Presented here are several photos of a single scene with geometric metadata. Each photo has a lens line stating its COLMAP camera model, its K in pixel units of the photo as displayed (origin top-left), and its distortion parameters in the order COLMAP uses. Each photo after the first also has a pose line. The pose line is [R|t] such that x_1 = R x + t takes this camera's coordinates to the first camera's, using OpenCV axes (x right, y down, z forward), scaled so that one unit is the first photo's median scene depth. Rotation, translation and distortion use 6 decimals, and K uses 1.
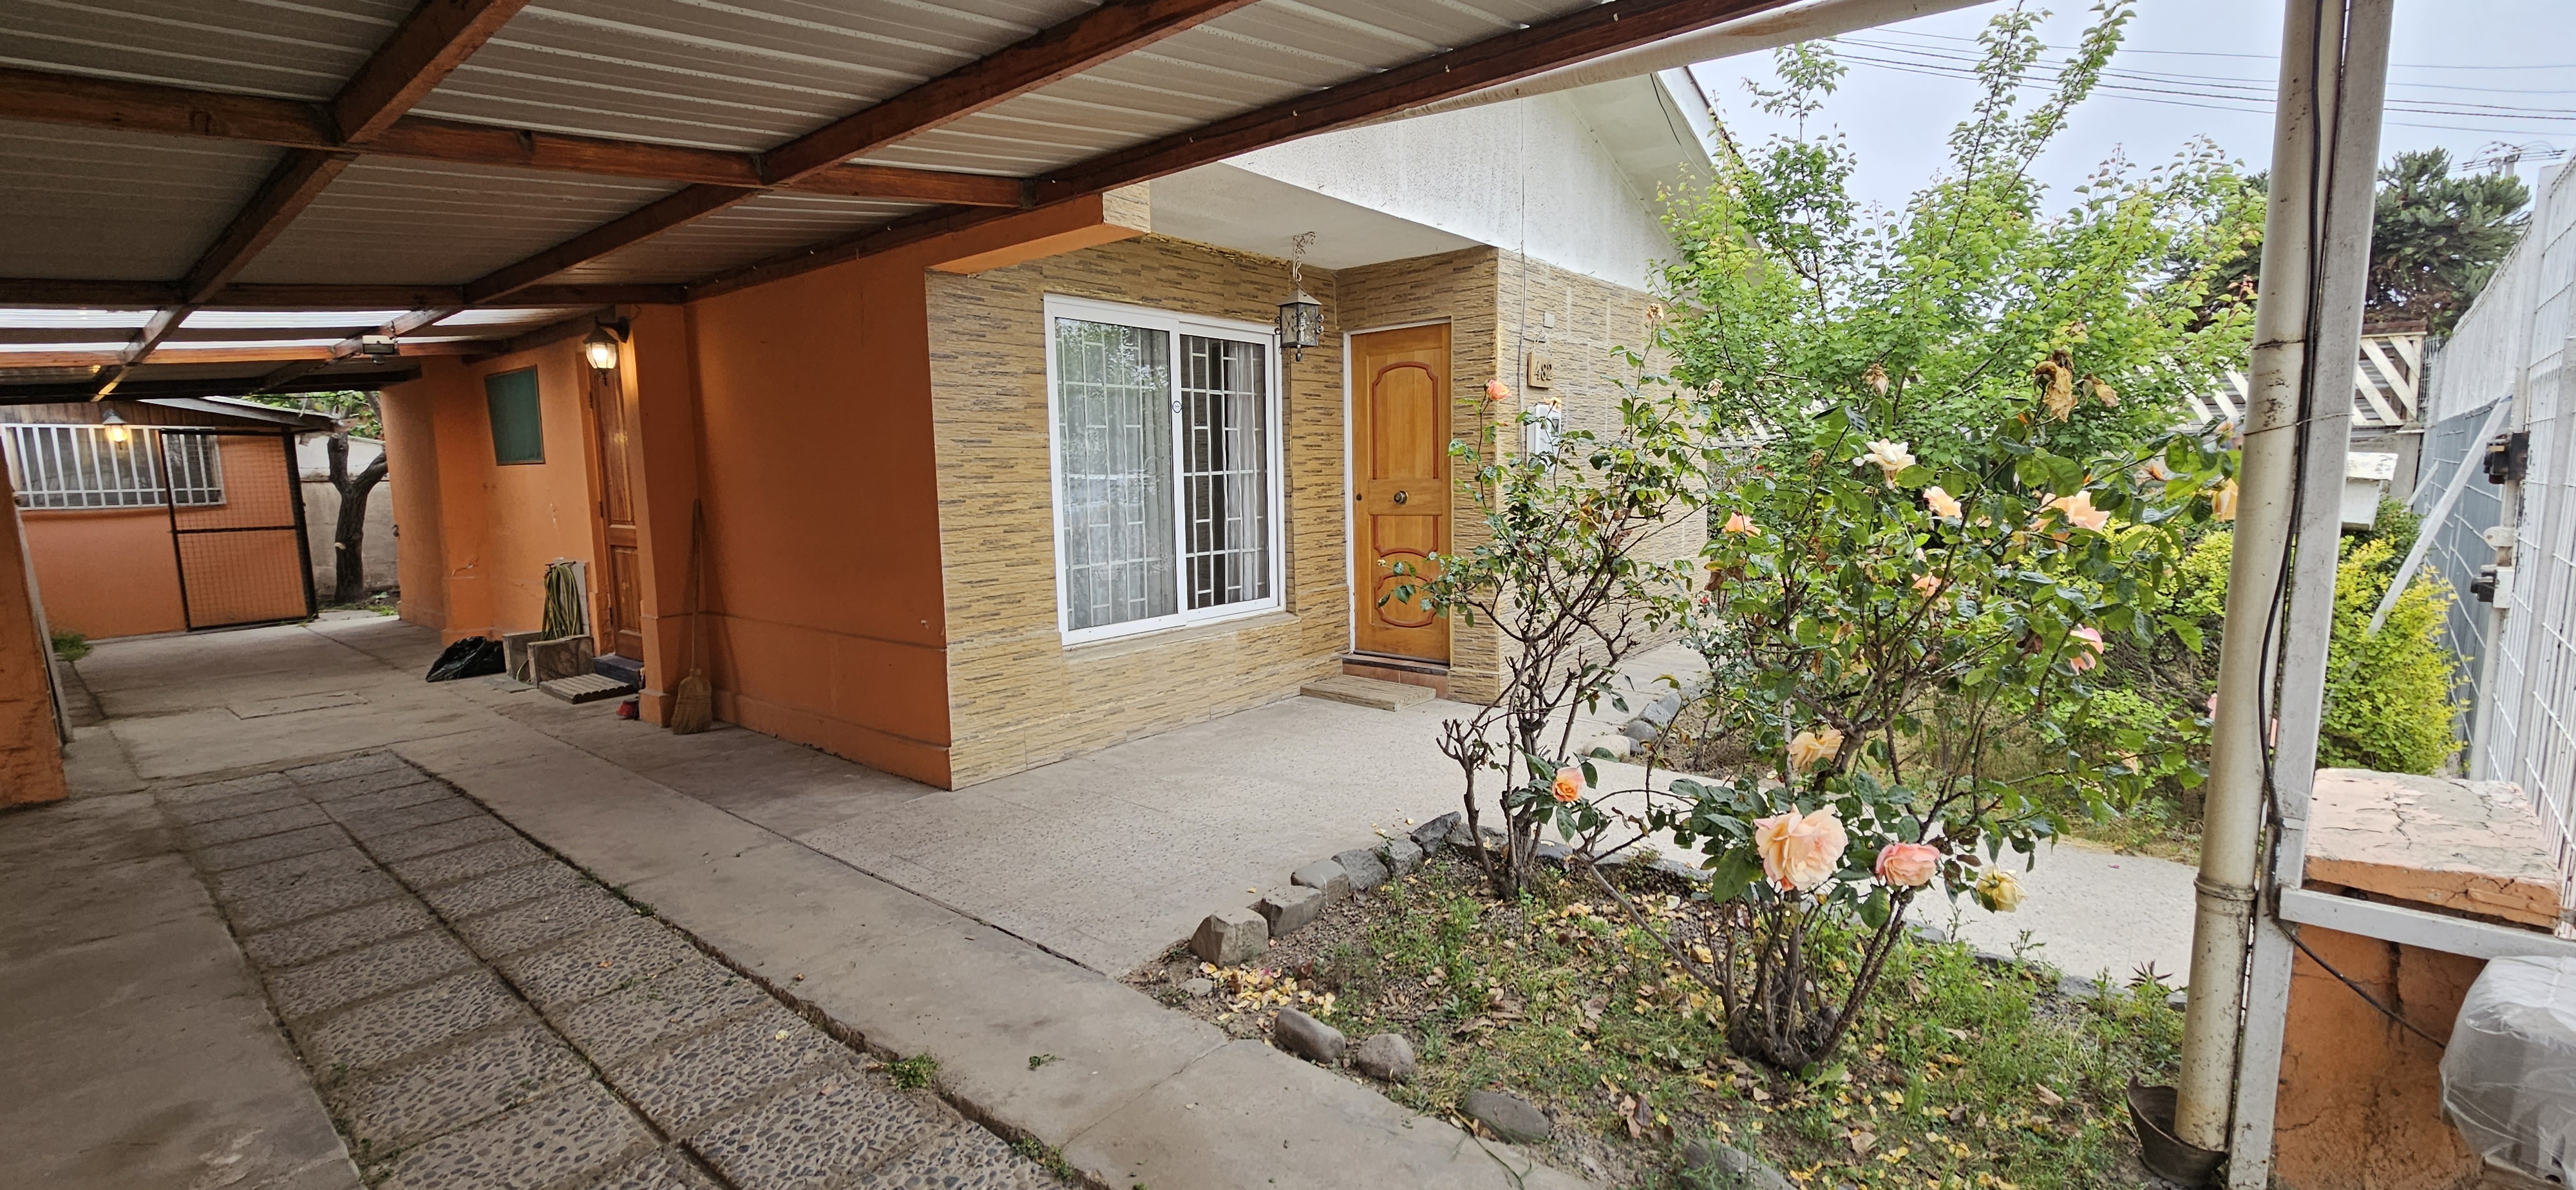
lens RADIAL K [[1067.6, 0, 1288.0], [0, 1067.6, 595.0], [0, 0, 1]] dist [-0.000147, 0.000065]
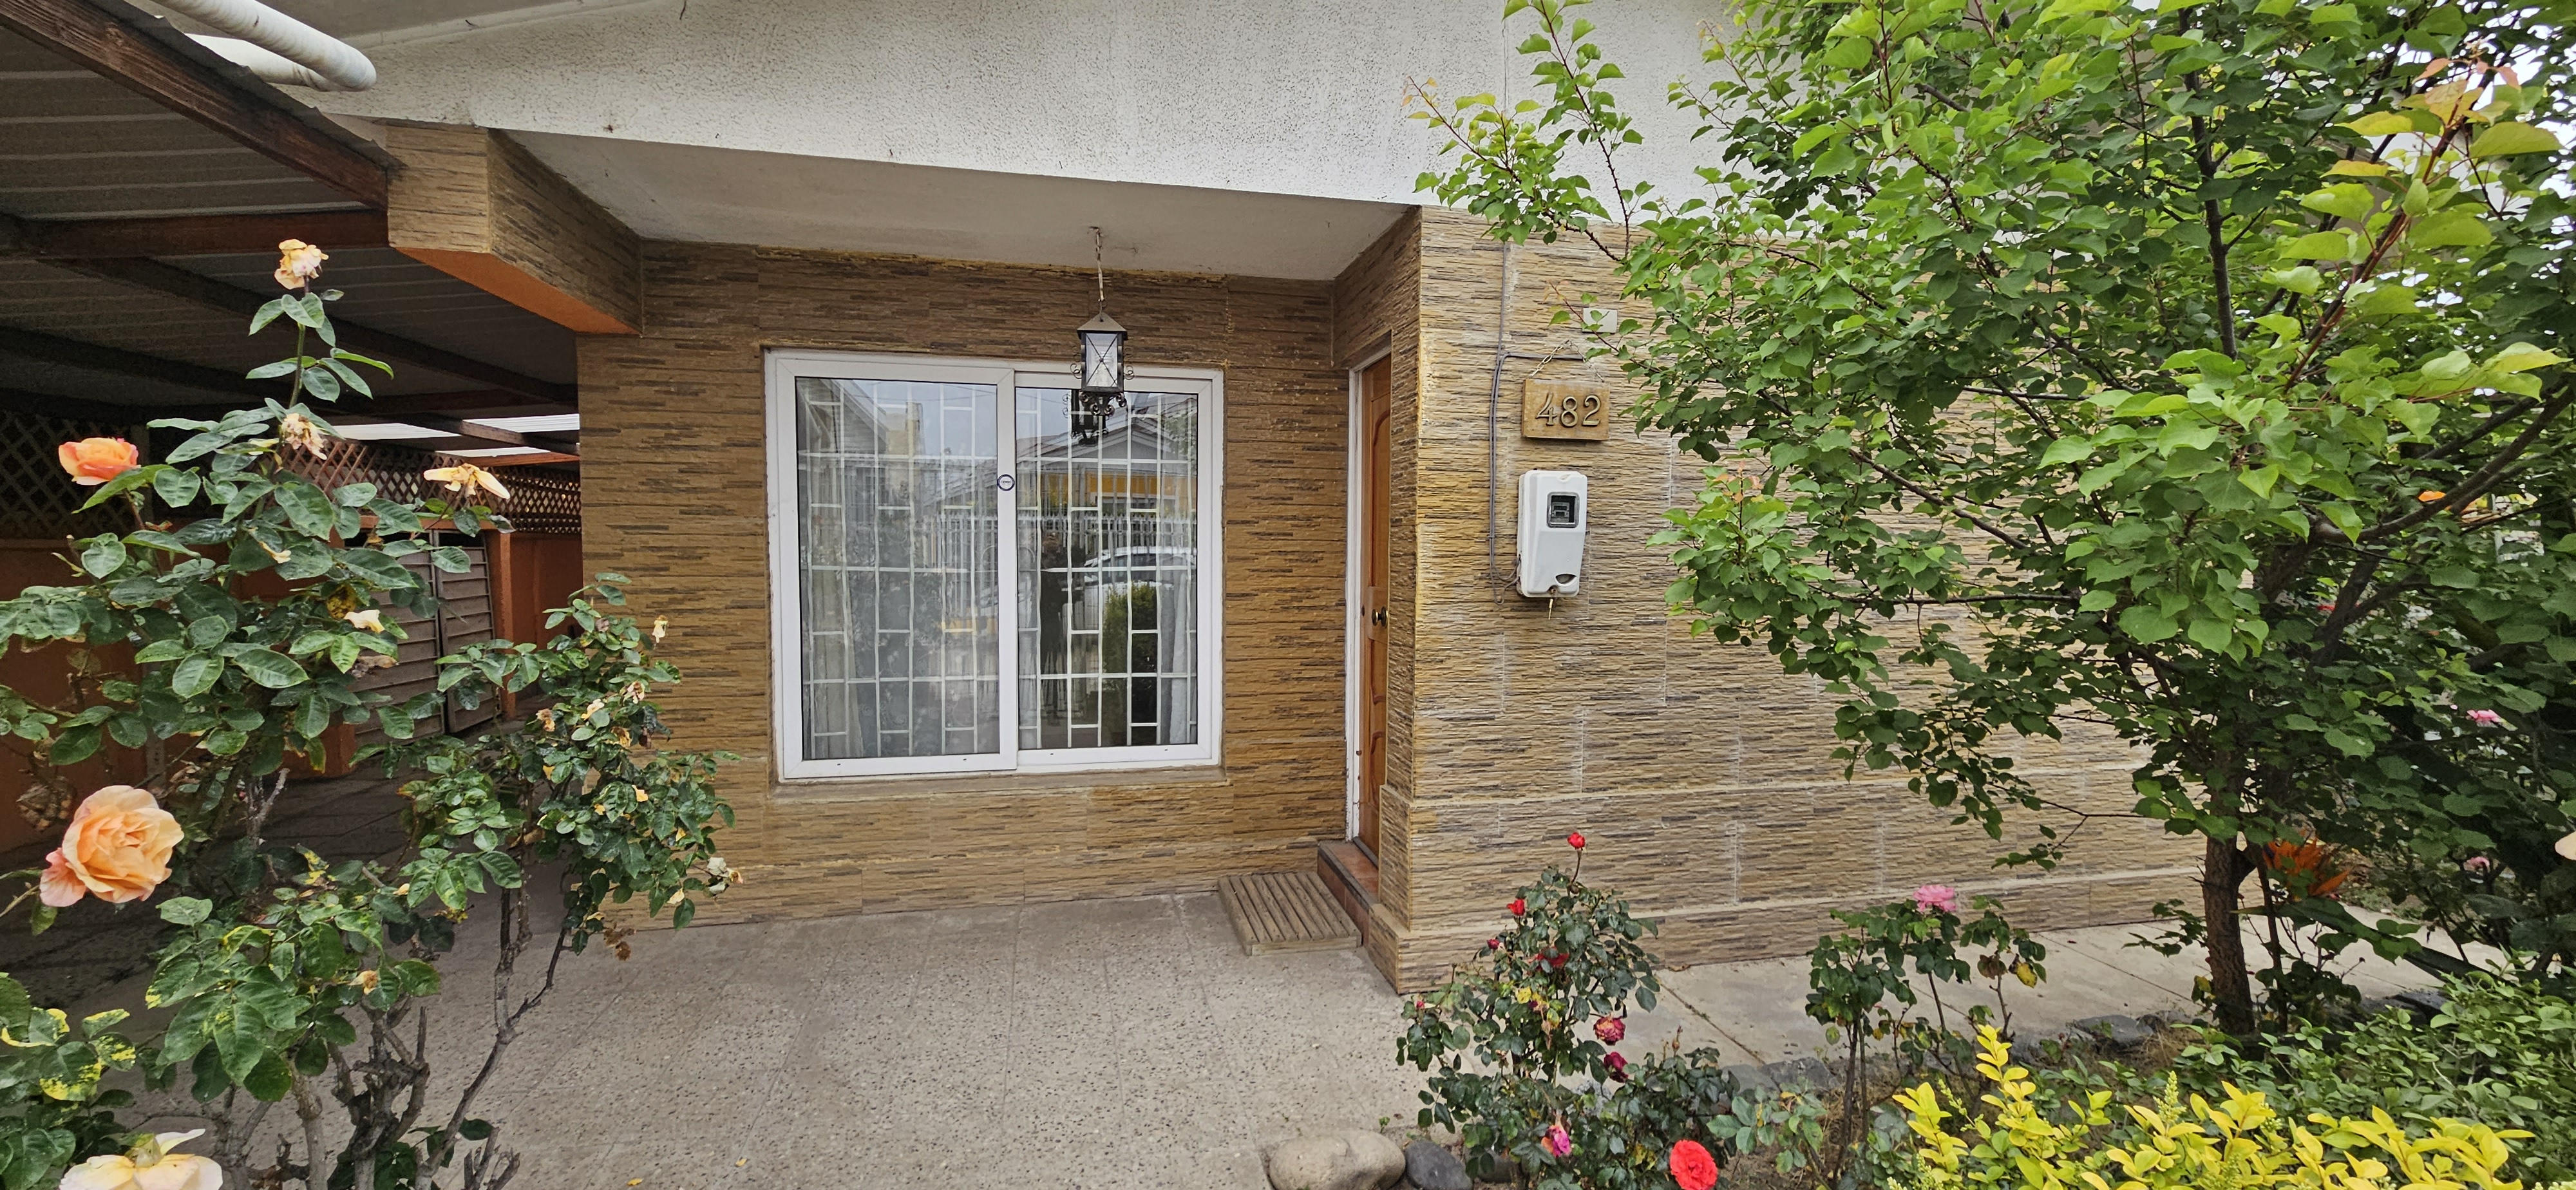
lens RADIAL K [[1067.6, 0, 1288.0], [0, 1067.6, 595.0], [0, 0, 1]] dist [-0.000147, 0.000065]
pose [[0.795556, 0.050549, -0.603768, 0.551238], [-0.090443, 0.995256, -0.035847, -0.092666], [0.599091, 0.083125, 0.796354, 0.553838]]
